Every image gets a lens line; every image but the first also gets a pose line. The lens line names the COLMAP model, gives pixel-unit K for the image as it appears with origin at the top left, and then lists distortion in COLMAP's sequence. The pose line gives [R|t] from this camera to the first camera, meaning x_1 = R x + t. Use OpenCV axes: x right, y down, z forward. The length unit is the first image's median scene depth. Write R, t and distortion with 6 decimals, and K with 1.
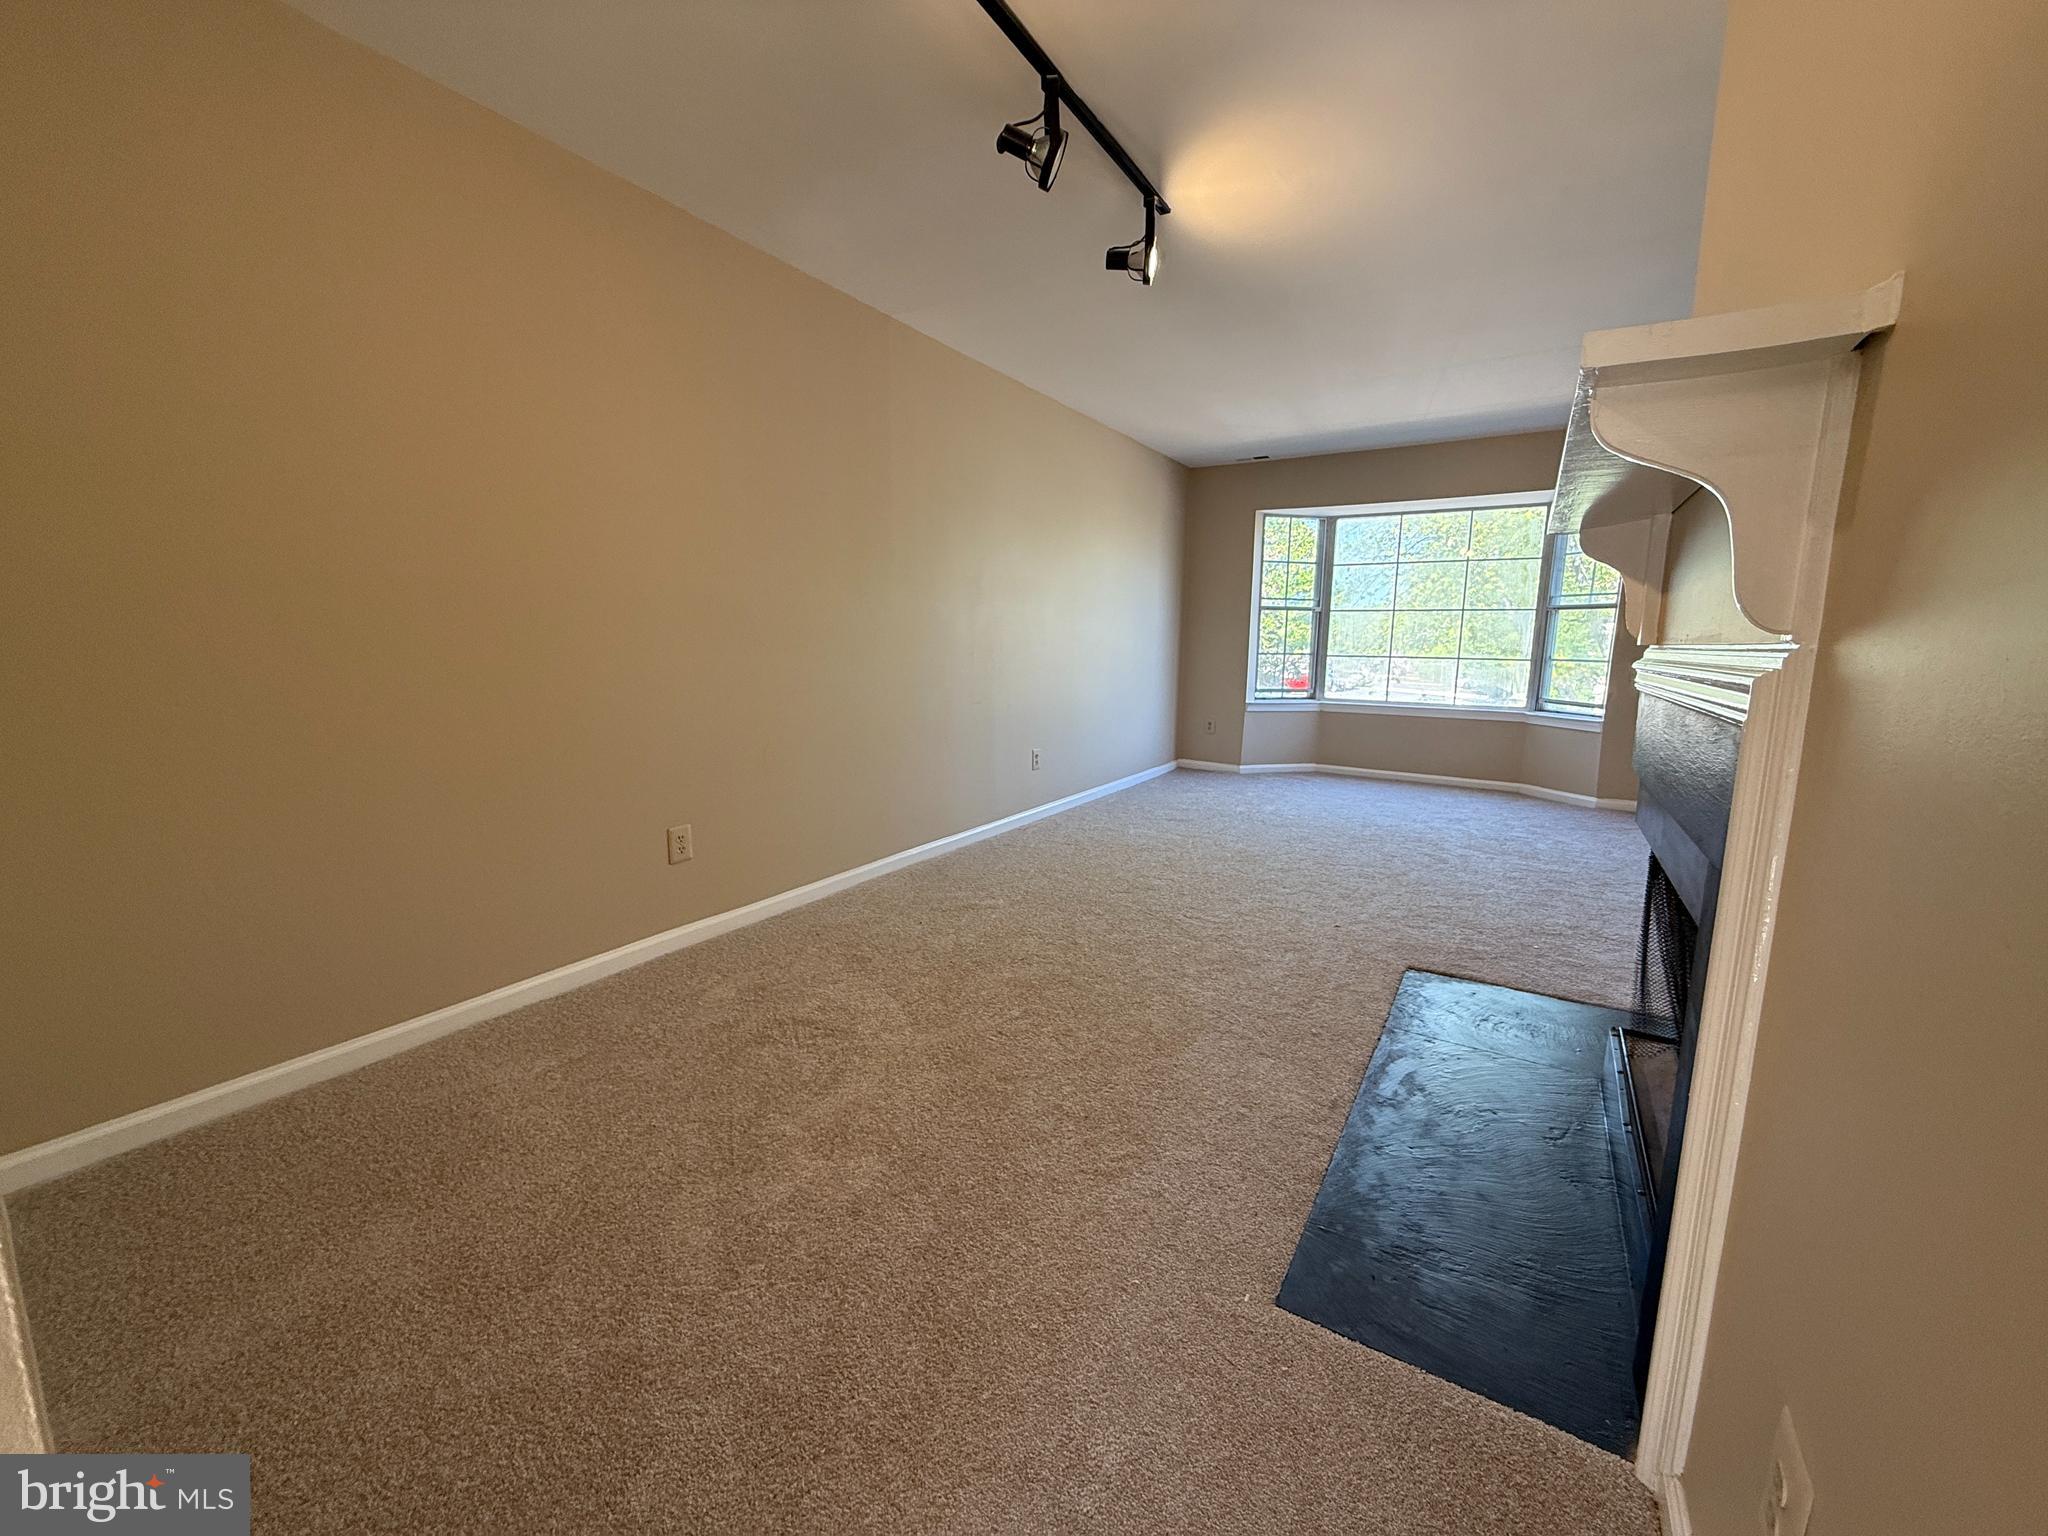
lens RADIAL K [[821.3, 0, 987.2], [0, 821.3, 769.1], [0, 0, 1]] dist [0.000879, -0.000059]
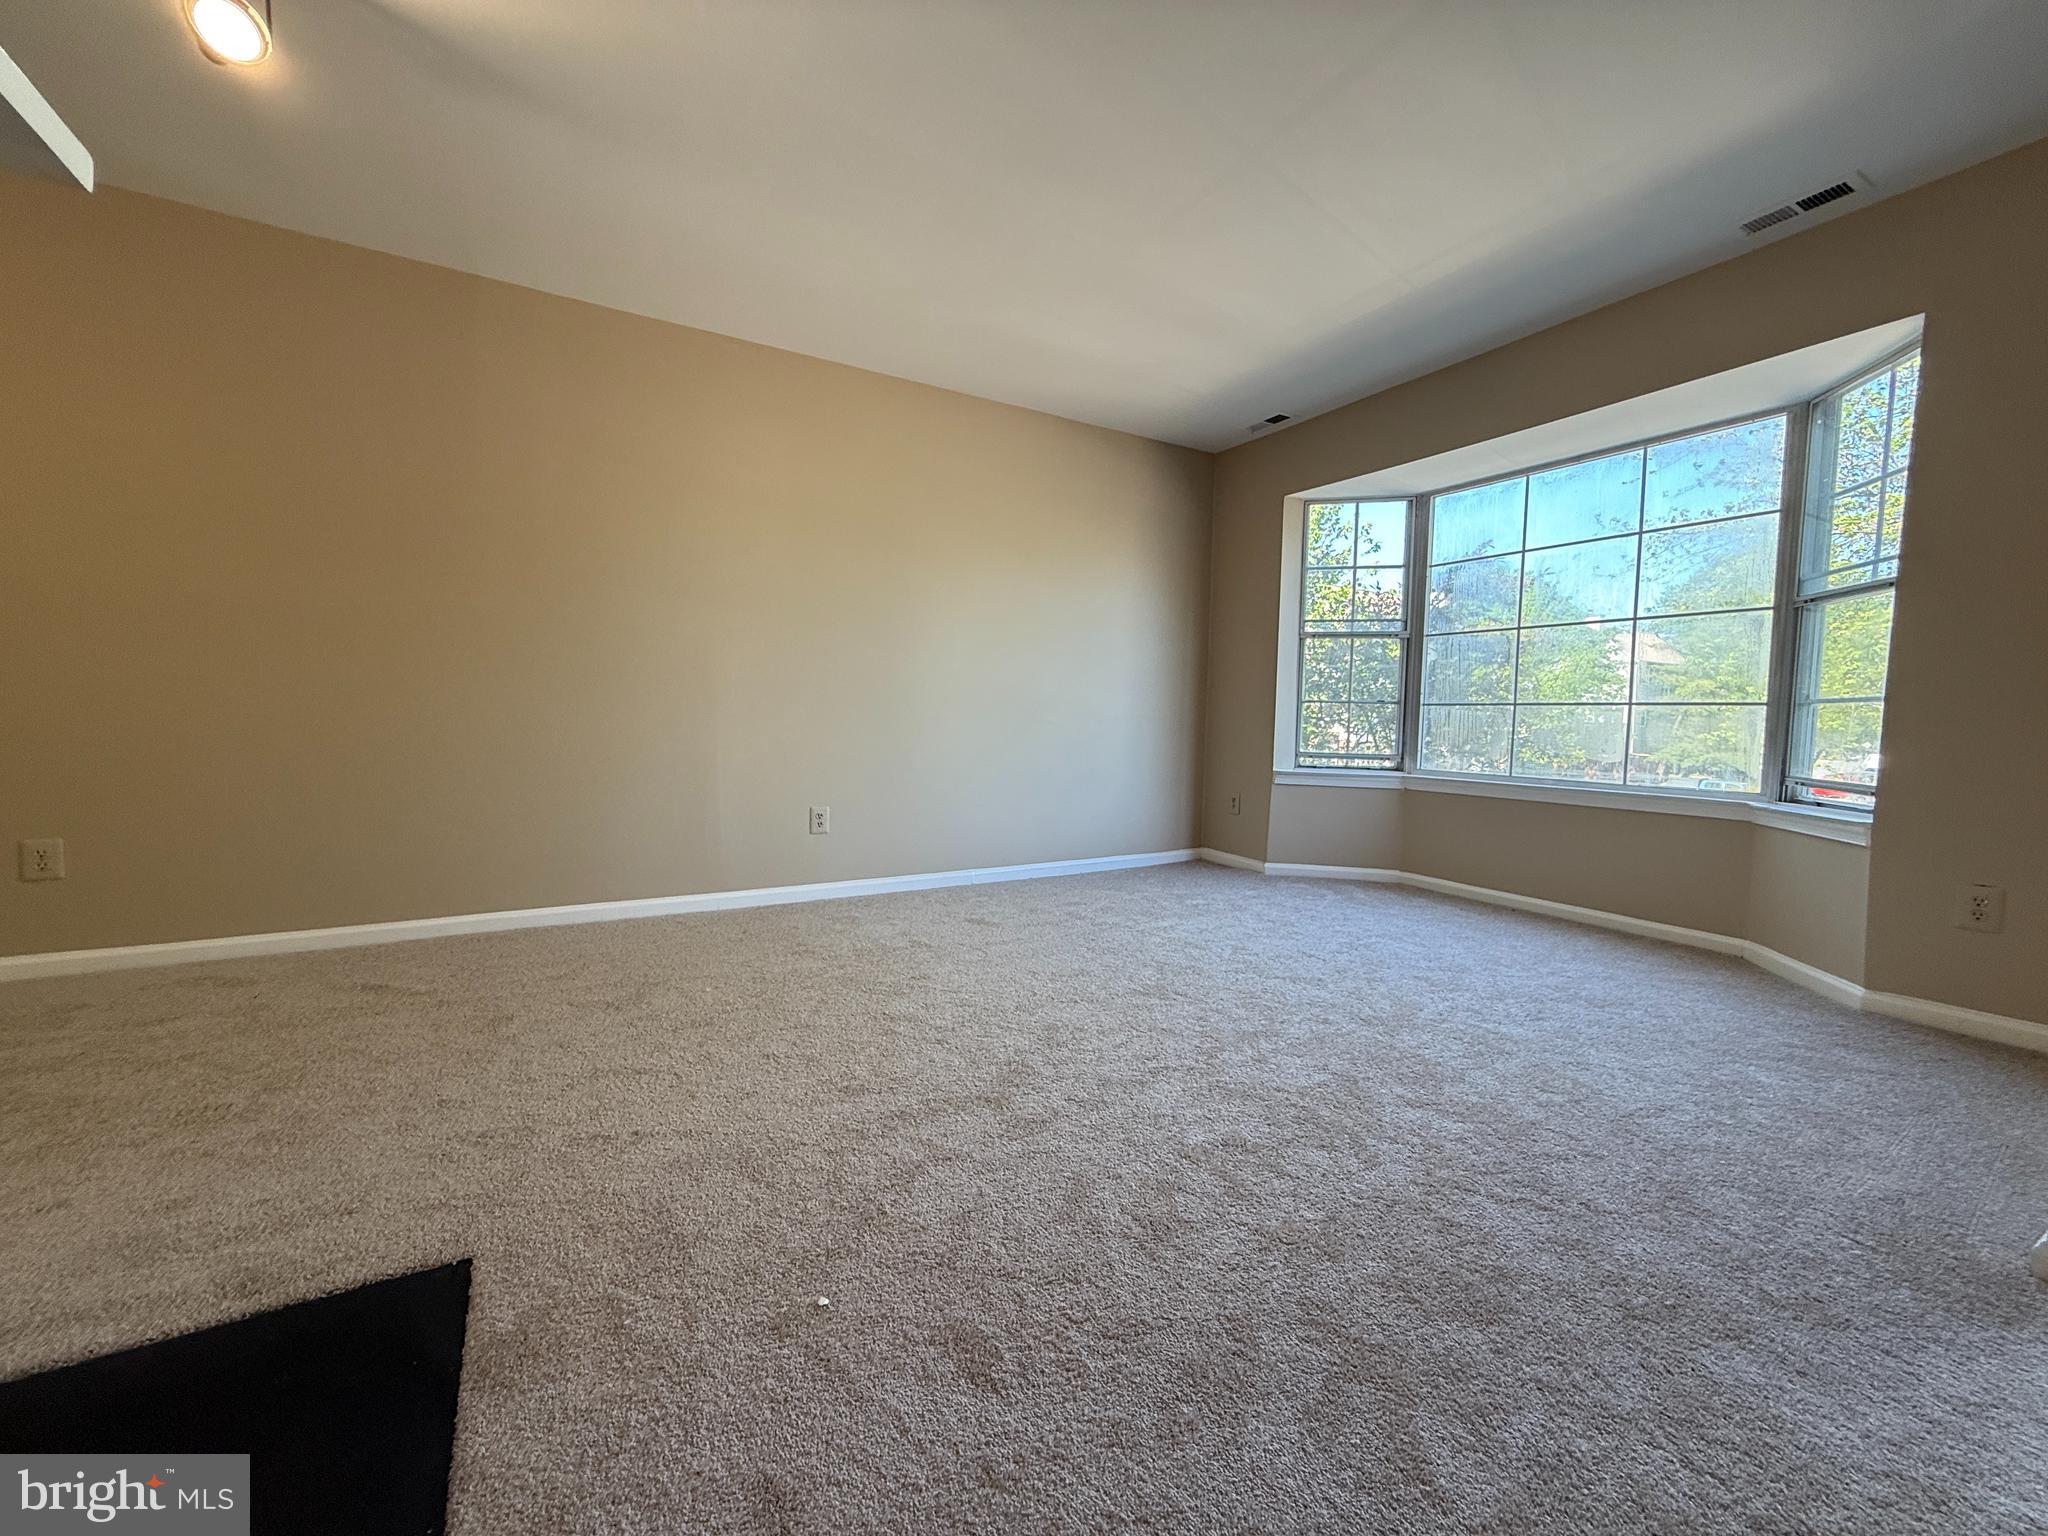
lens RADIAL K [[809.5, 0, 1018.0], [0, 809.5, 767.0], [0, 0, 1]] dist [0.000528, -0.000180]
pose [[0.891623, 0.033767, -0.451517, 0.432719], [-0.081333, 0.992939, -0.086354, -0.008392], [0.445413, 0.113718, 0.888074, 0.305854]]
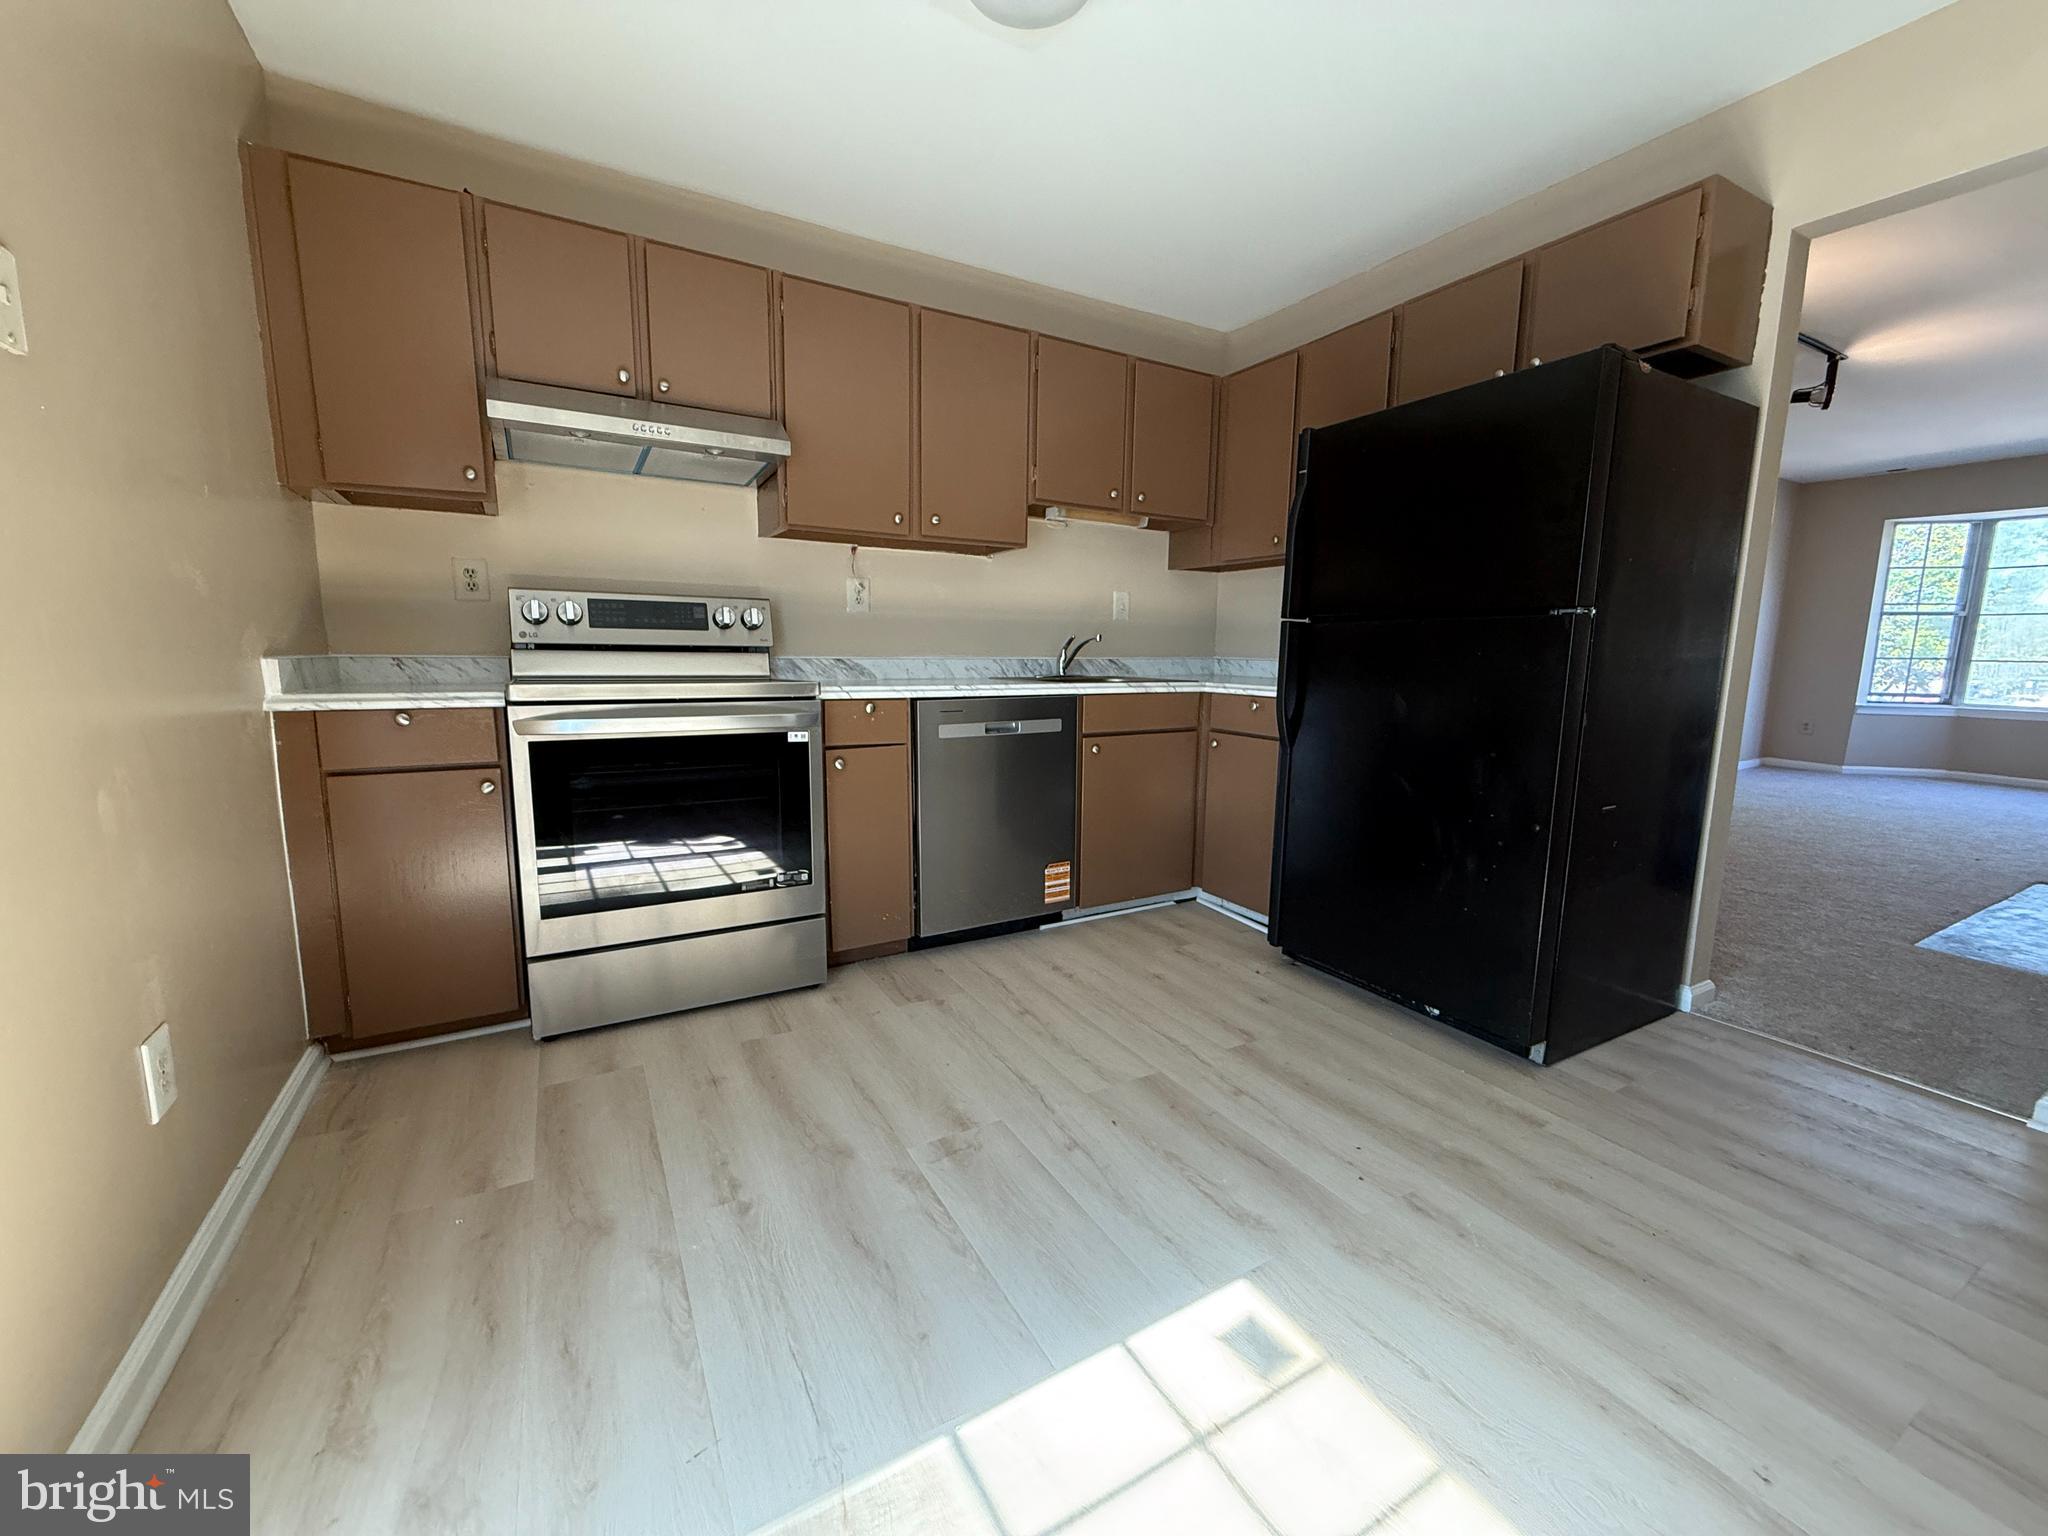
lens RADIAL K [[809.5, 0, 1018.0], [0, 809.5, 767.0], [0, 0, 1]] dist [0.000528, -0.000180]
pose [[0.888596, 0.070587, -0.453227, -0.155319], [-0.076769, 0.997038, 0.004769, 0.073552], [0.452221, 0.030556, 0.891382, -0.384889]]
